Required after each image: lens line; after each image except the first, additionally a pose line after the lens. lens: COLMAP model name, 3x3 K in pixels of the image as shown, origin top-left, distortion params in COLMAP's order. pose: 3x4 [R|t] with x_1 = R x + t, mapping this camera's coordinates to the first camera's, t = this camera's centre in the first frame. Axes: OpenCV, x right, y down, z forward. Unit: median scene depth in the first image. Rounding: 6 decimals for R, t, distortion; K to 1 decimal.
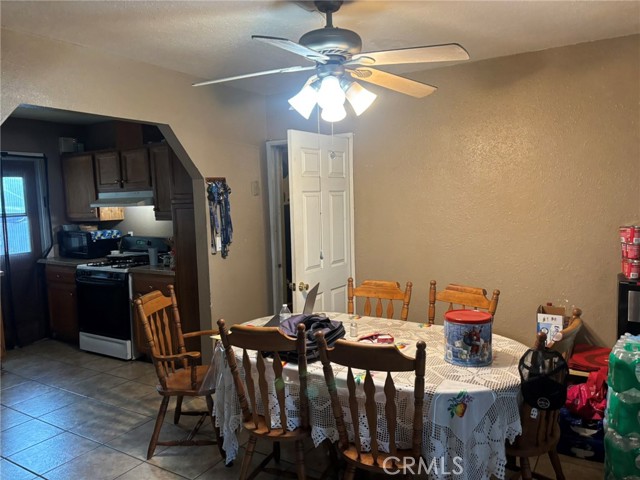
lens RADIAL K [[481.6, 0, 318.2], [0, 481.6, 243.6], [0, 0, 1]] dist [0.030251, 0.000299]
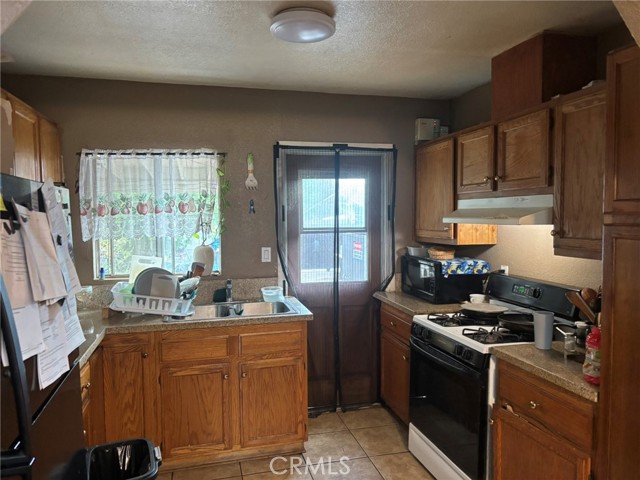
lens RADIAL K [[481.6, 0, 317.4], [0, 481.6, 241.4], [0, 0, 1]] dist [0.030251, 0.000299]
pose [[0.721362, 0.063816, -0.689612, -0.155655], [-0.081378, 0.996658, 0.007105, -0.041285], [0.687761, 0.050994, 0.724144, 0.434346]]
